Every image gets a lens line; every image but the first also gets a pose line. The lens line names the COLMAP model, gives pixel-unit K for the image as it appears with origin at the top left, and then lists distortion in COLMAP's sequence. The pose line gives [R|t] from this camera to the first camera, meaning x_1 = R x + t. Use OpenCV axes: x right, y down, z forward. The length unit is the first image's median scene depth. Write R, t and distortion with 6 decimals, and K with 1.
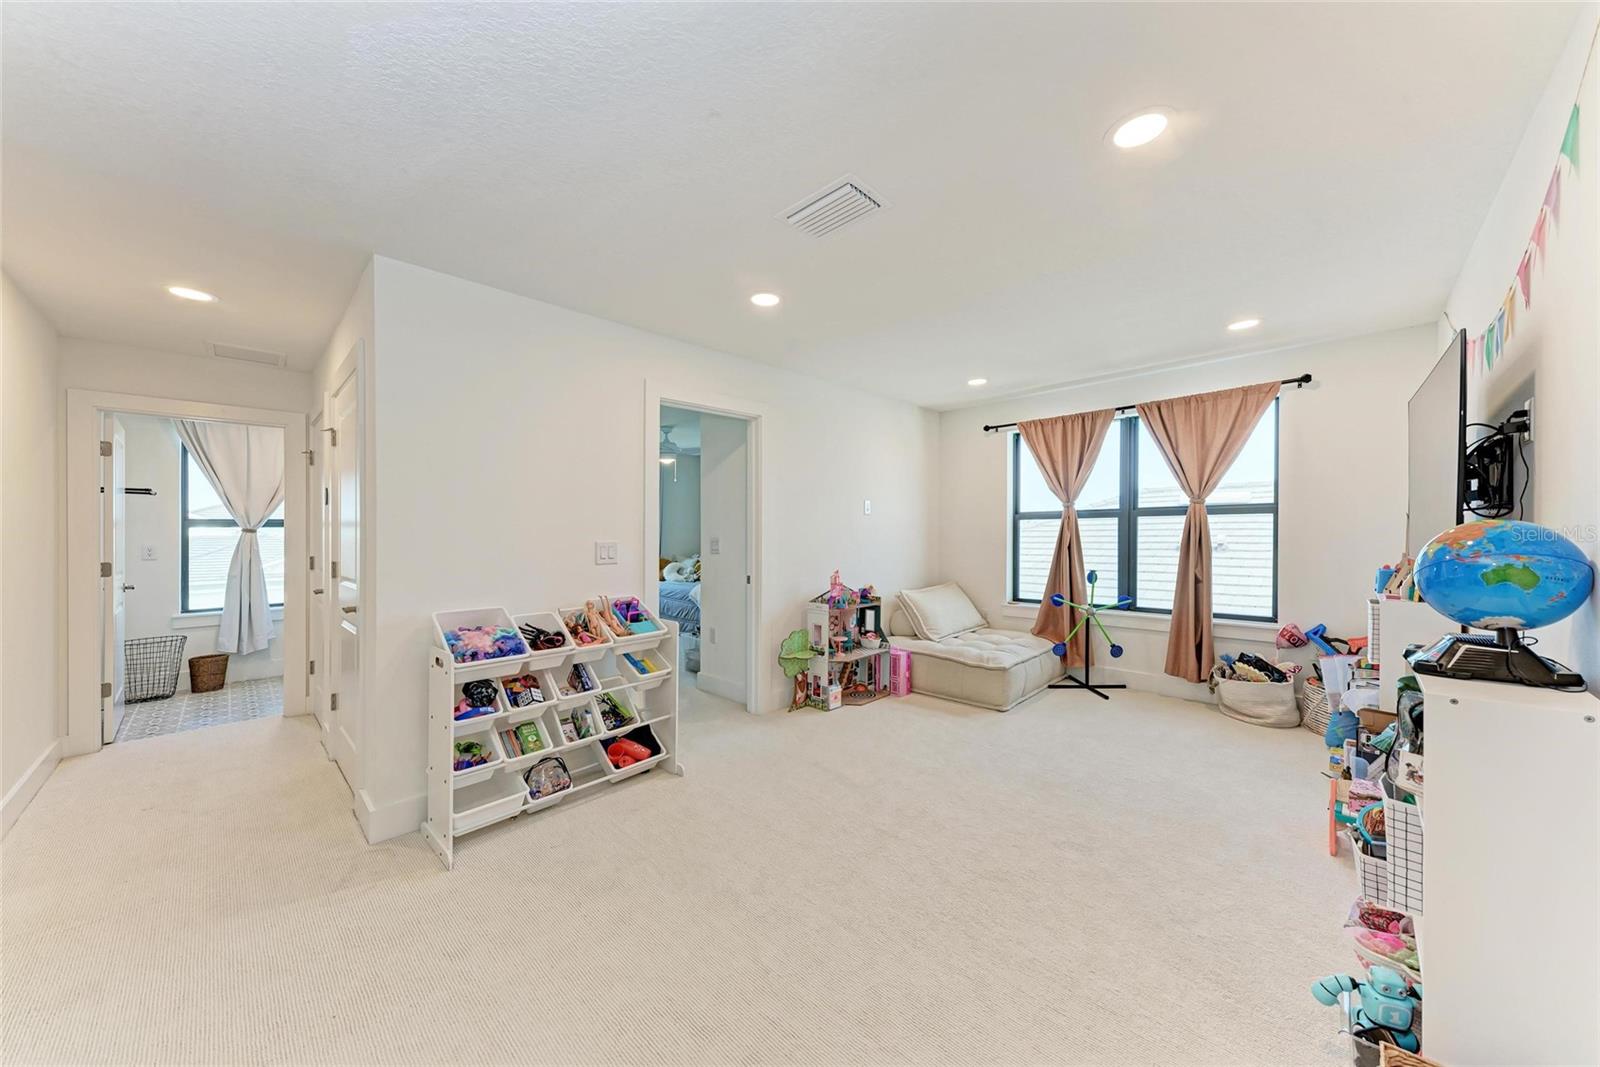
lens RADIAL K [[547.6, 0, 811.8], [0, 547.6, 524.6], [0, 0, 1]] dist [0.016505, -0.001645]
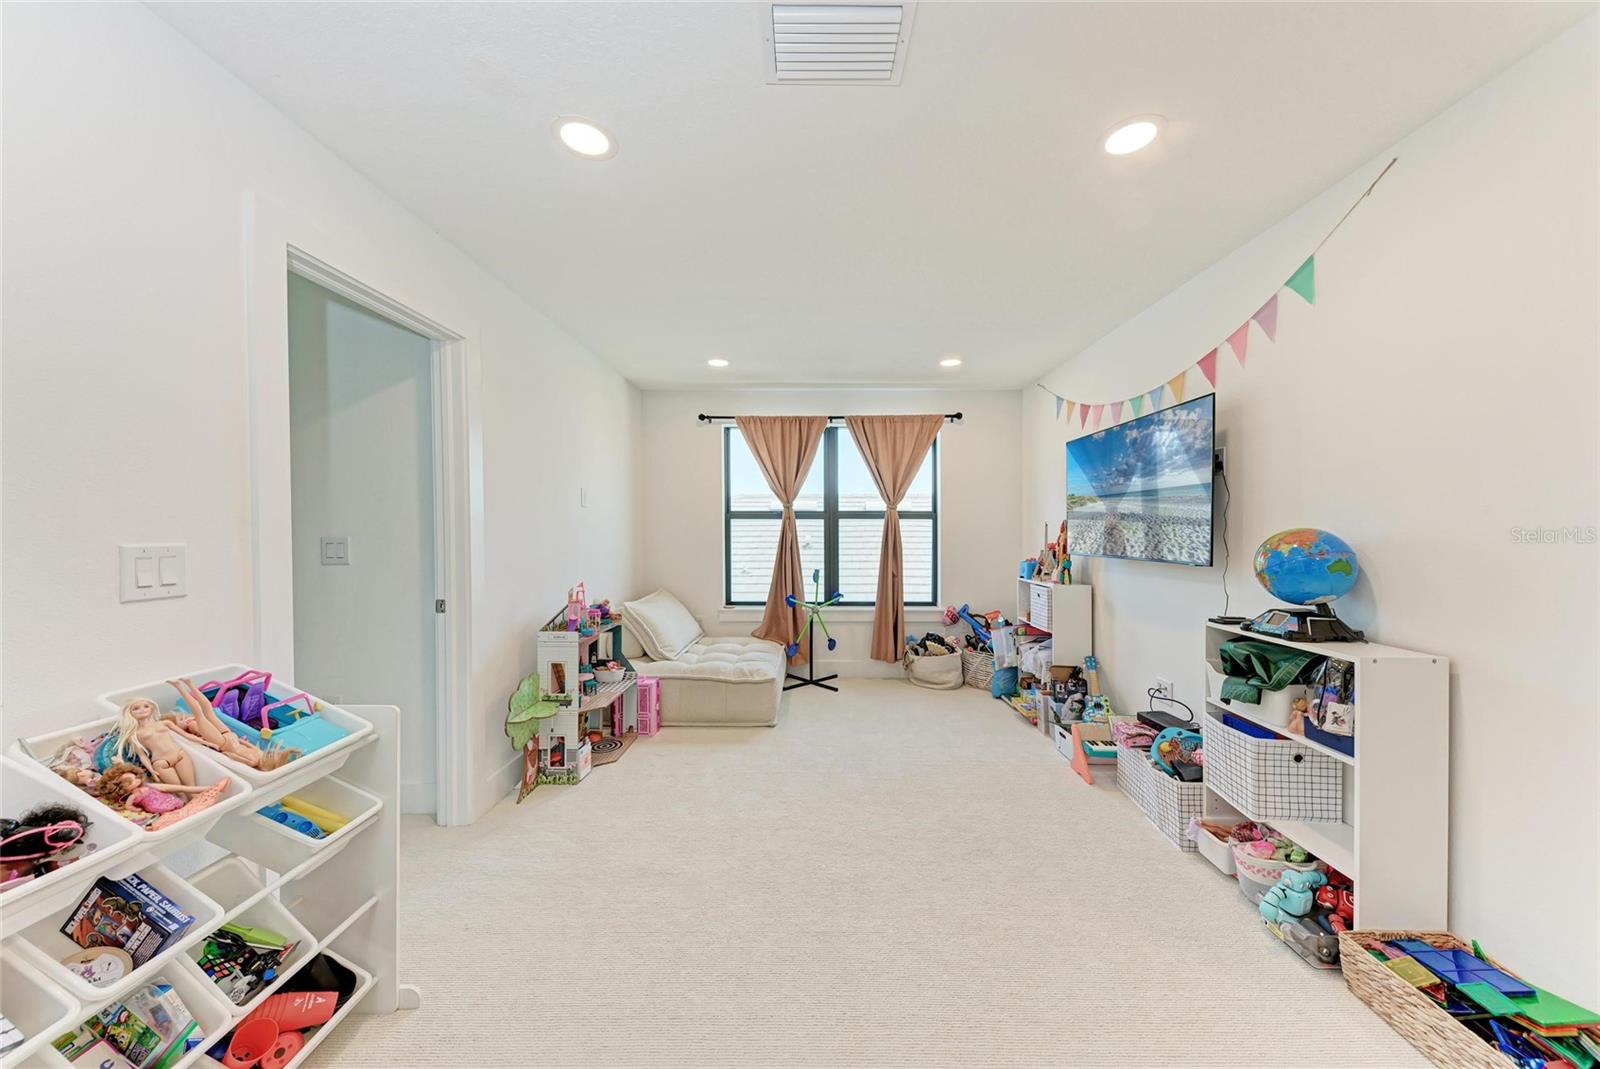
lens RADIAL K [[547.6, 0, 795.3], [0, 547.6, 538.8], [0, 0, 1]] dist [0.016505, -0.001645]
pose [[0.731280, 0.002963, 0.682071, -0.243034], [-0.021621, 0.999589, 0.018839, 0.007034], [-0.681735, -0.028524, 0.731043, 0.295049]]
